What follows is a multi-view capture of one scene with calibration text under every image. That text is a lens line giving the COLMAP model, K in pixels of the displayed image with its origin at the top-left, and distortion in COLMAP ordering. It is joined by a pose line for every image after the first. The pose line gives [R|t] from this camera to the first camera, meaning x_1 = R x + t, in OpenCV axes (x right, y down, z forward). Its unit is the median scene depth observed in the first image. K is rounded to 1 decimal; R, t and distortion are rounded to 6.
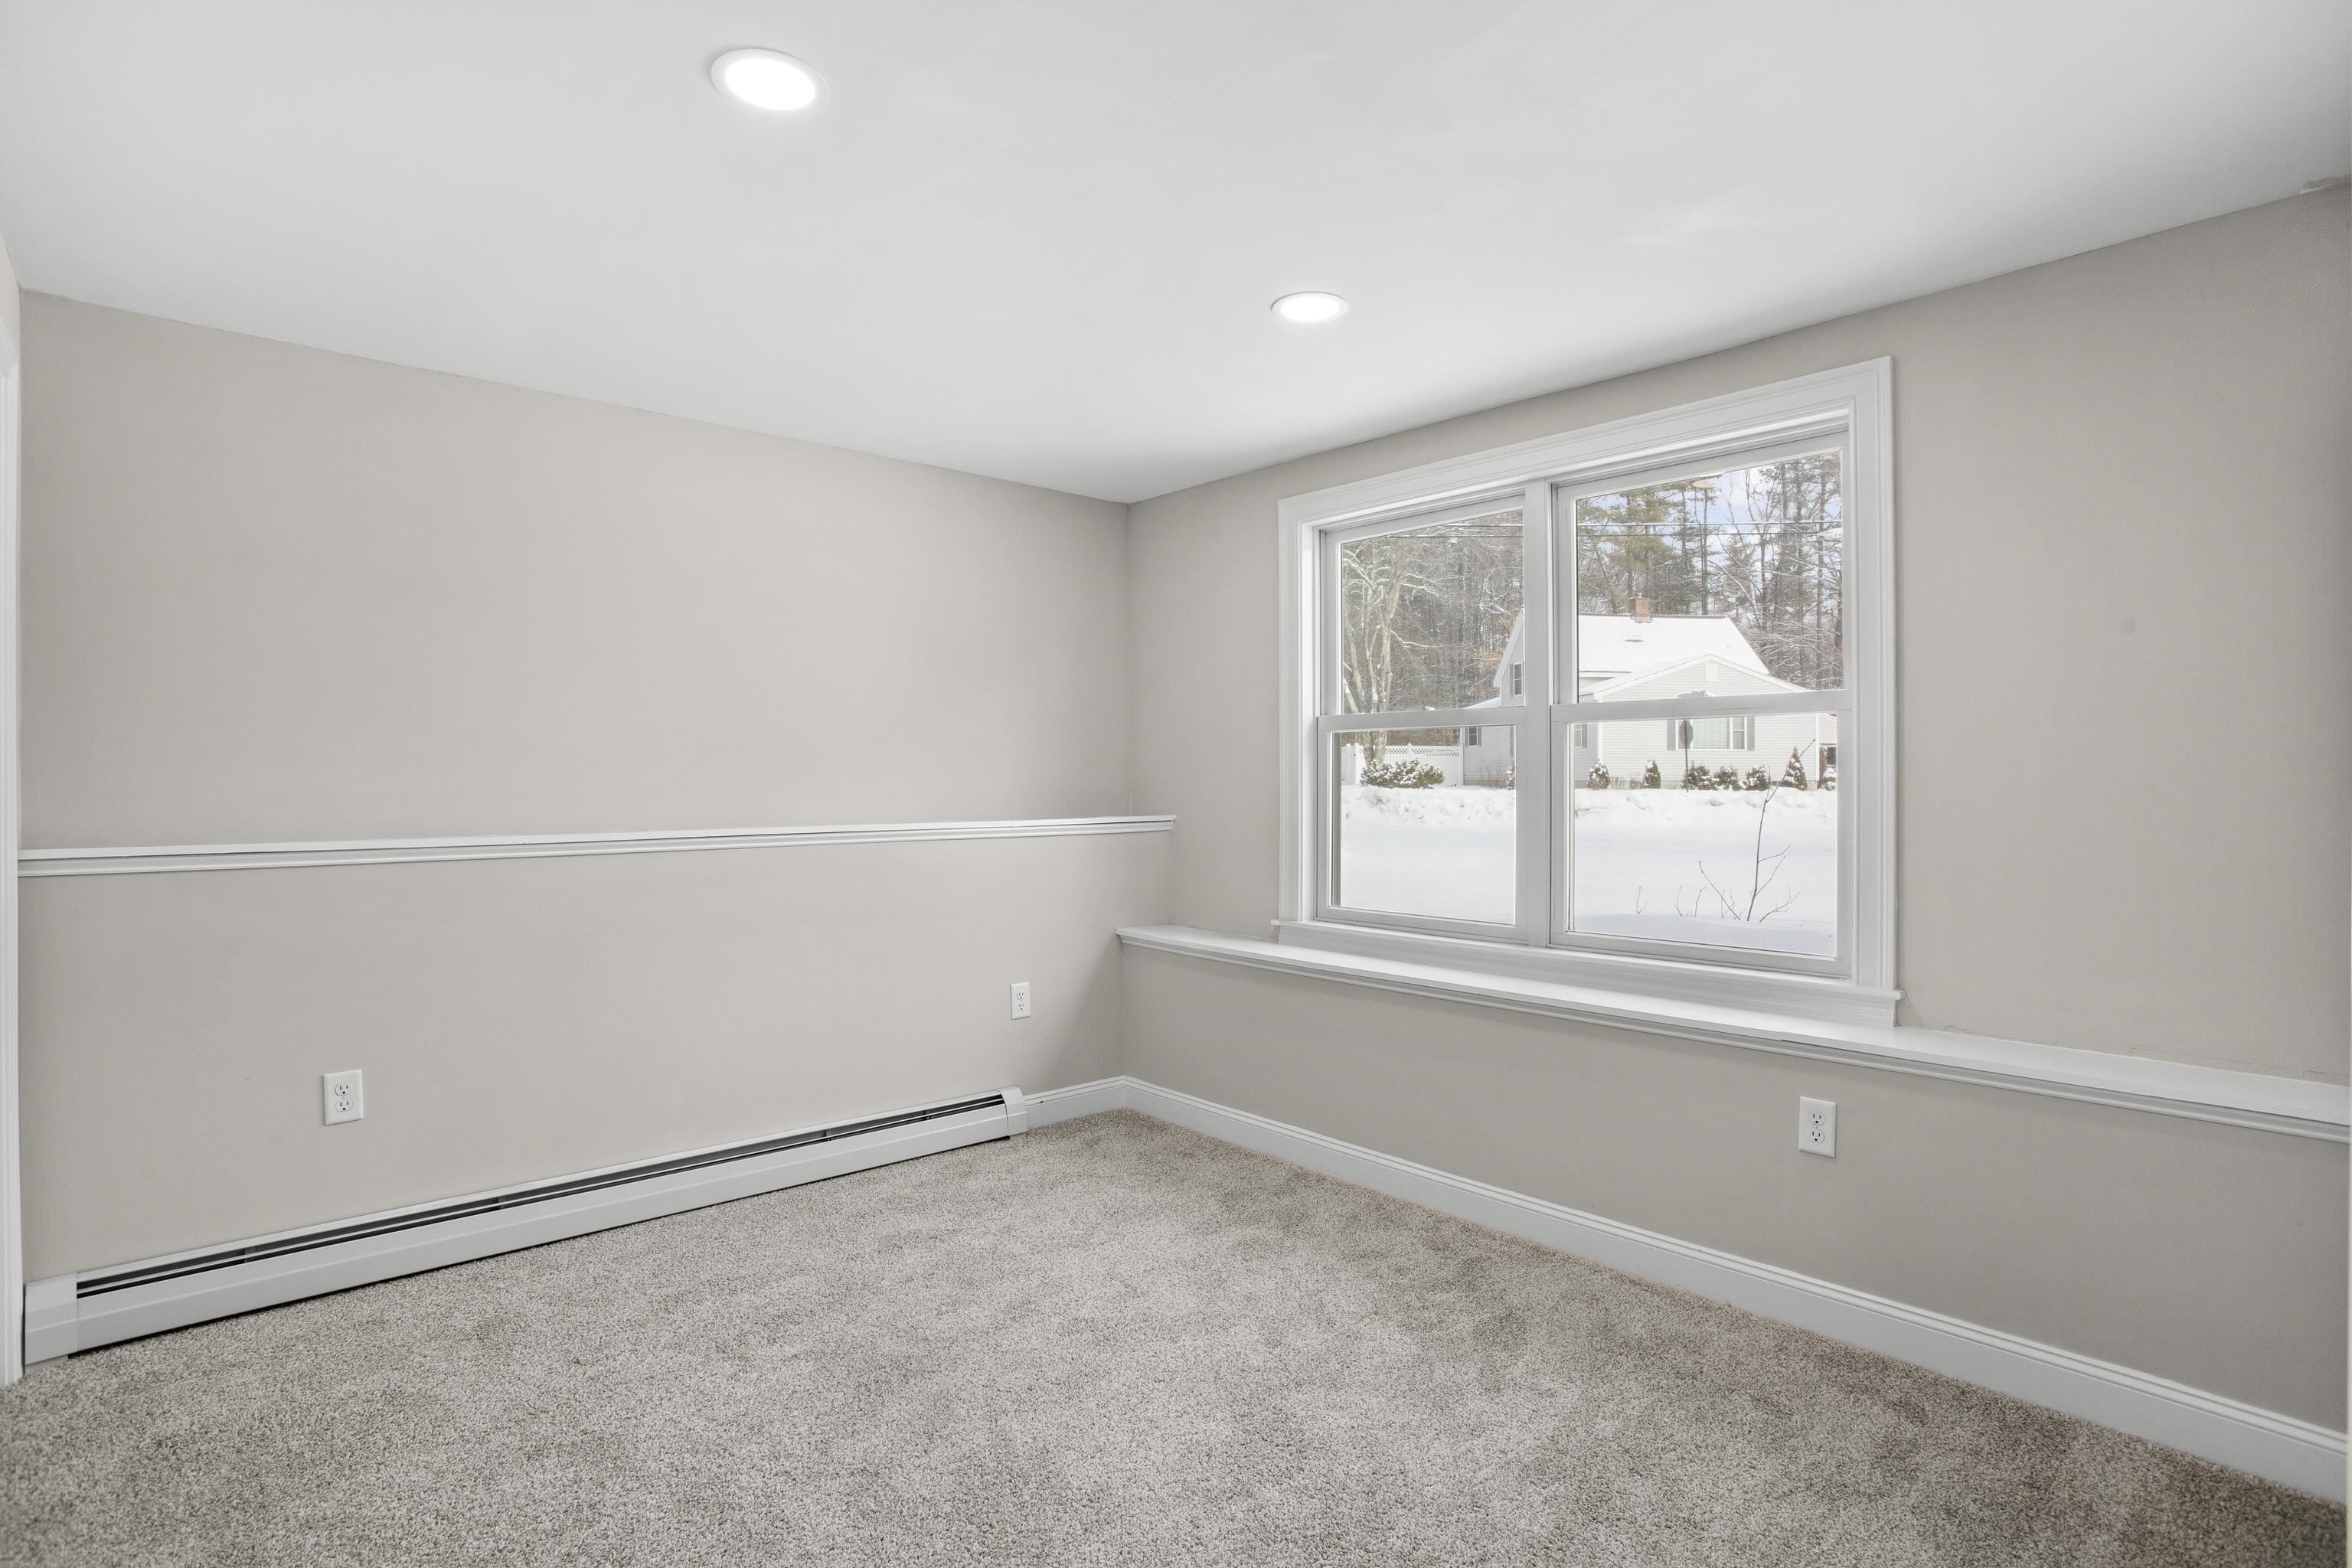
lens RADIAL K [[1161.9, 0, 1177.9], [0, 1161.9, 780.3], [0, 0, 1]] dist [-0.063032, 0.026471]
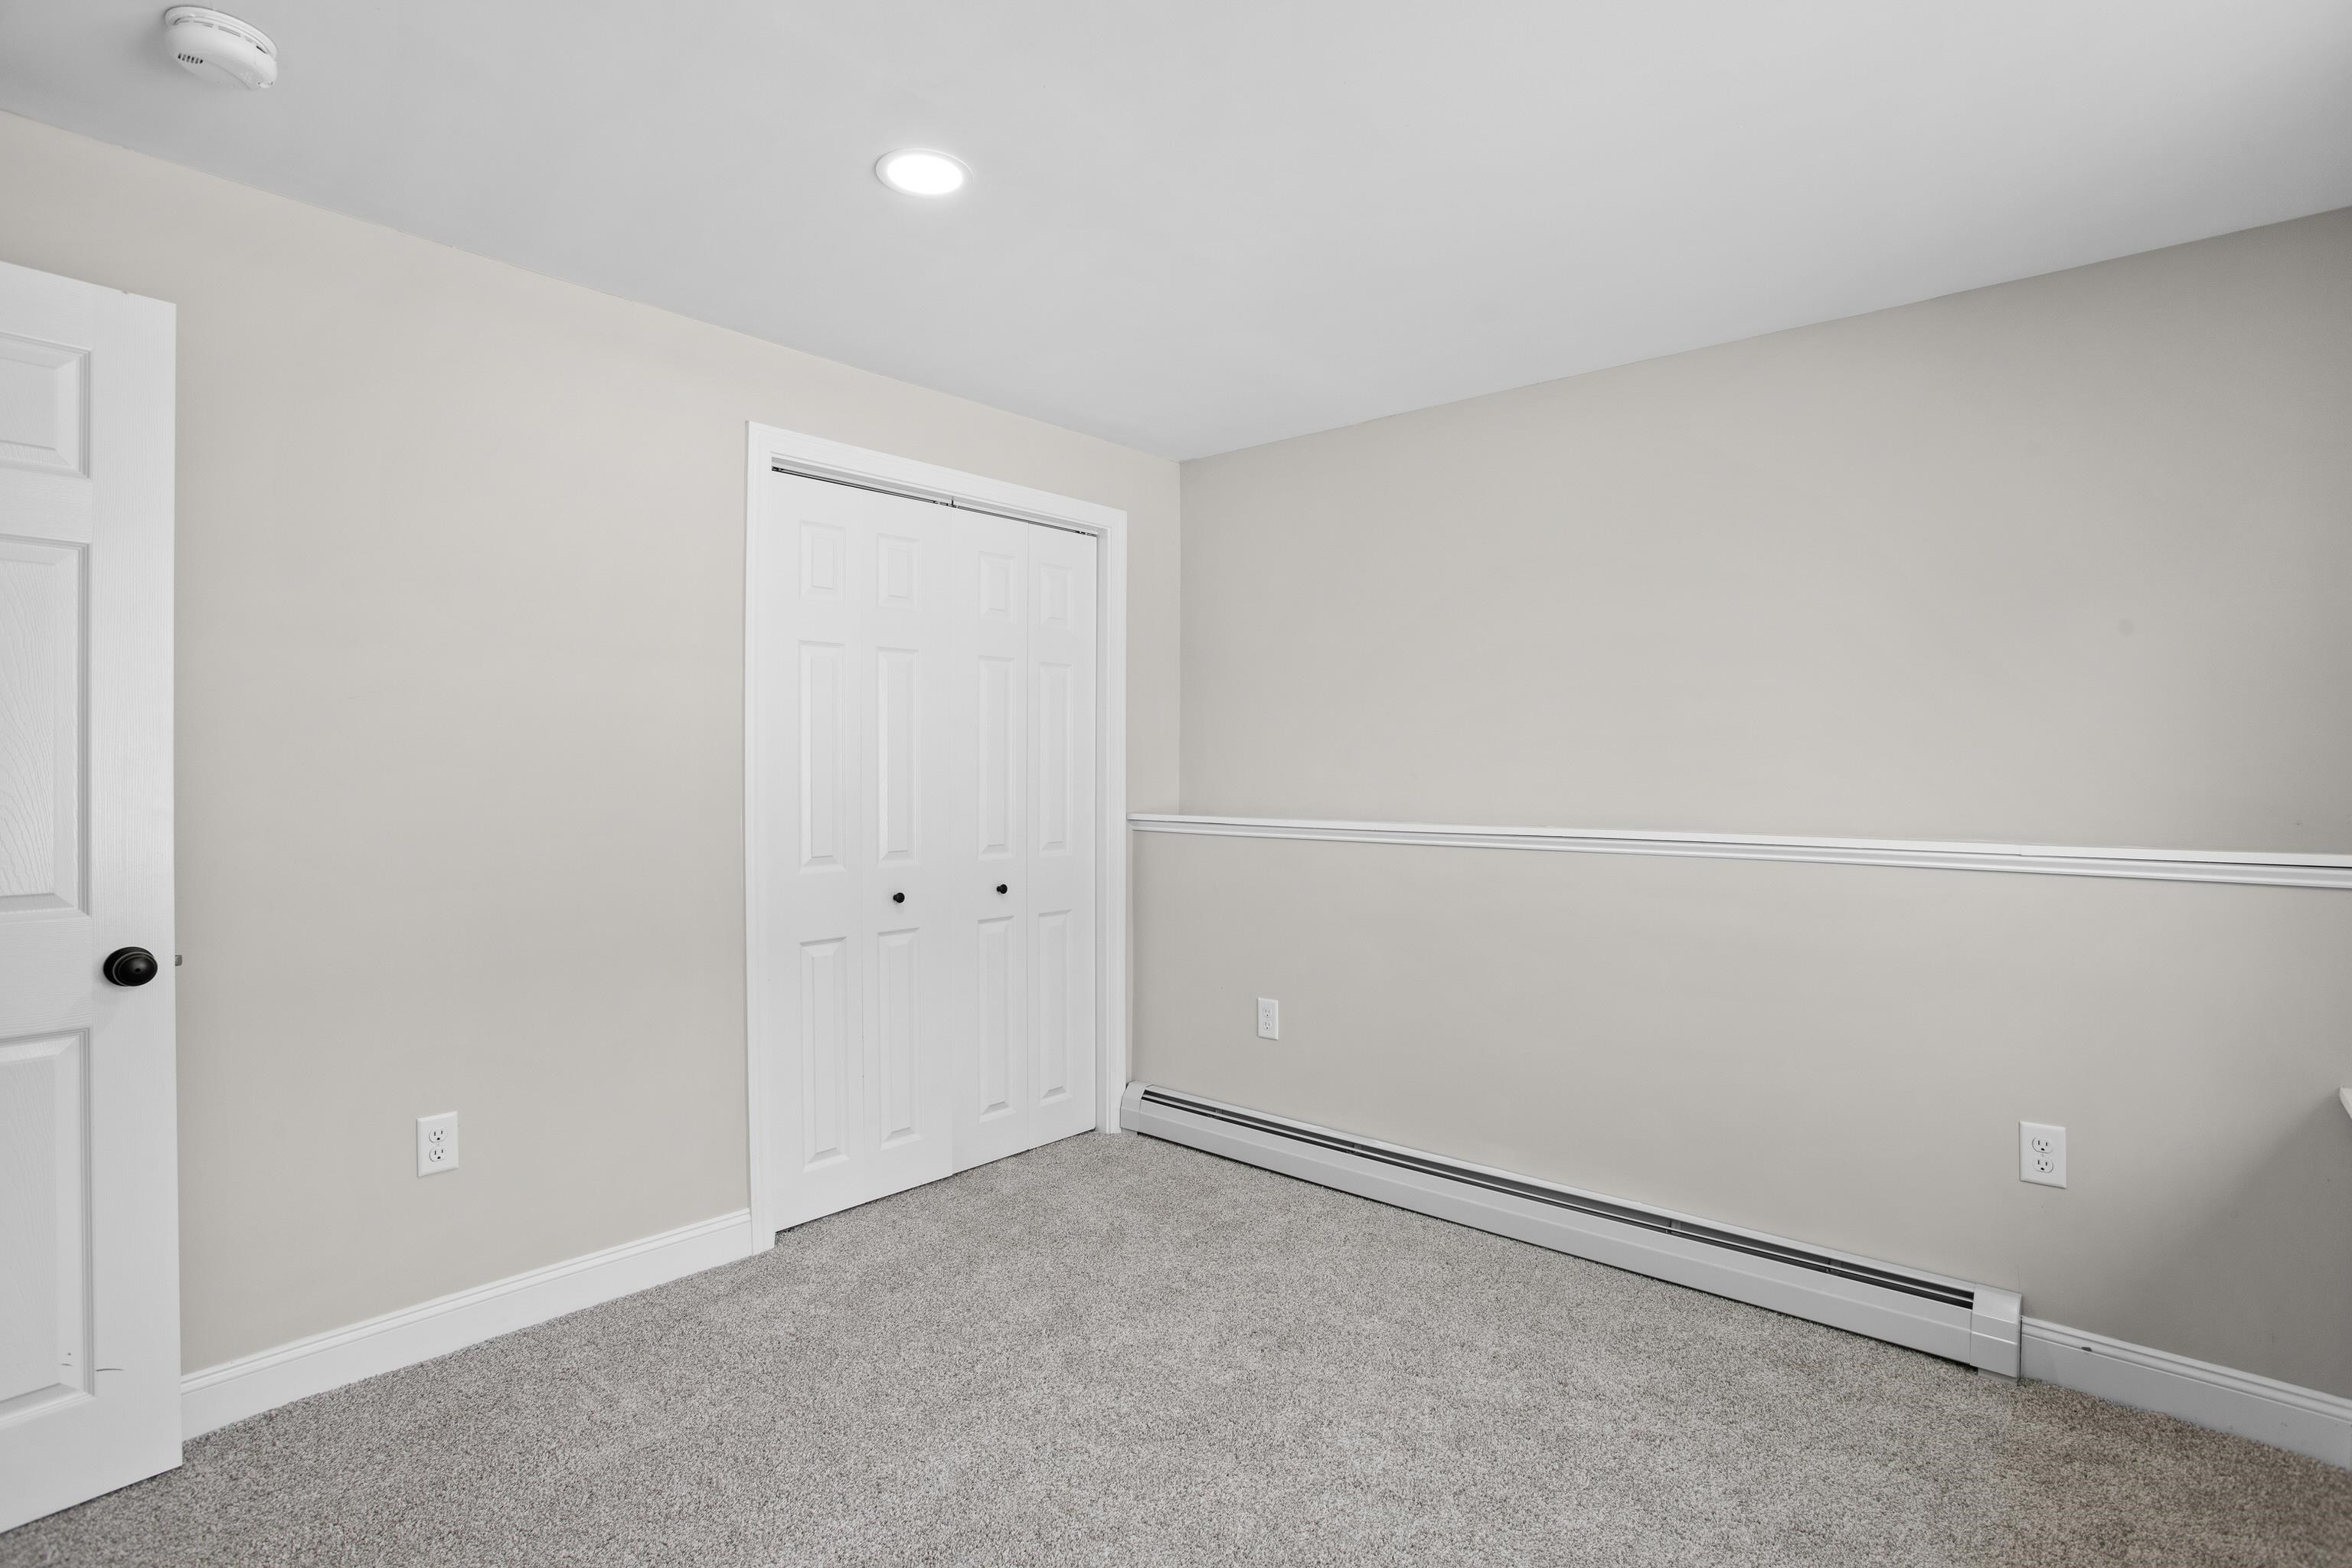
lens RADIAL K [[1161.9, 0, 1177.9], [0, 1161.9, 780.3], [0, 0, 1]] dist [-0.063032, 0.026471]
pose [[0.111781, 0.008537, -0.993696, 0.427266], [-0.003111, 0.999961, 0.008241, -0.000510], [0.993728, 0.002170, 0.111804, 0.577710]]
